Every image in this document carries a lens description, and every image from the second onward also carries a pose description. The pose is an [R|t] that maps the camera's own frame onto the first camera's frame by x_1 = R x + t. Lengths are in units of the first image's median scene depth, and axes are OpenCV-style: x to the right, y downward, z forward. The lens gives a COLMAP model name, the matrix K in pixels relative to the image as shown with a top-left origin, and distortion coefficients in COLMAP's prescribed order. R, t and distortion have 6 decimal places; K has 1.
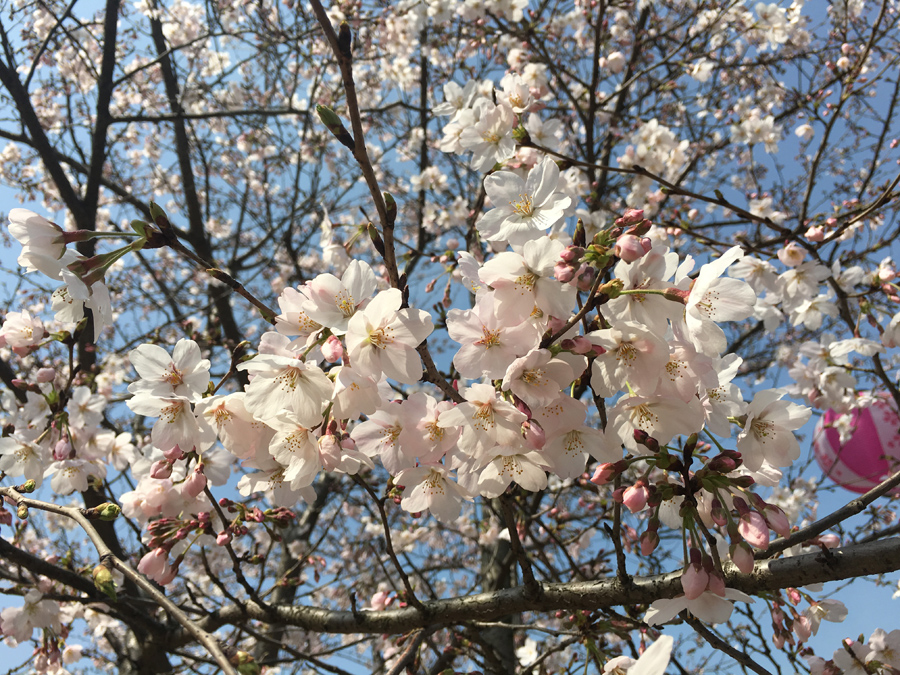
lens RADIAL K [[757.2, 0, 449.9], [0, 757.2, 337.1], [0, 0, 1]] dist [-0.014771, -0.019241]
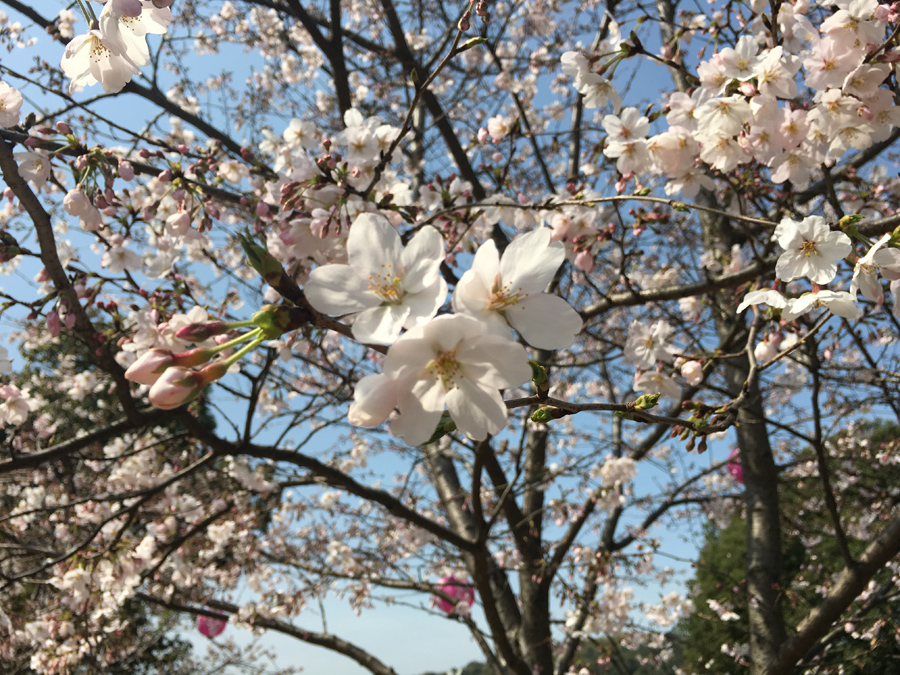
lens RADIAL K [[757.2, 0, 450.1], [0, 757.2, 338.7], [0, 0, 1]] dist [-0.014771, -0.019241]
pose [[0.951358, -0.138717, -0.275091, -0.394843], [0.208760, 0.946918, 0.244471, -0.005681], [0.226576, -0.290008, 0.929817, -0.993549]]
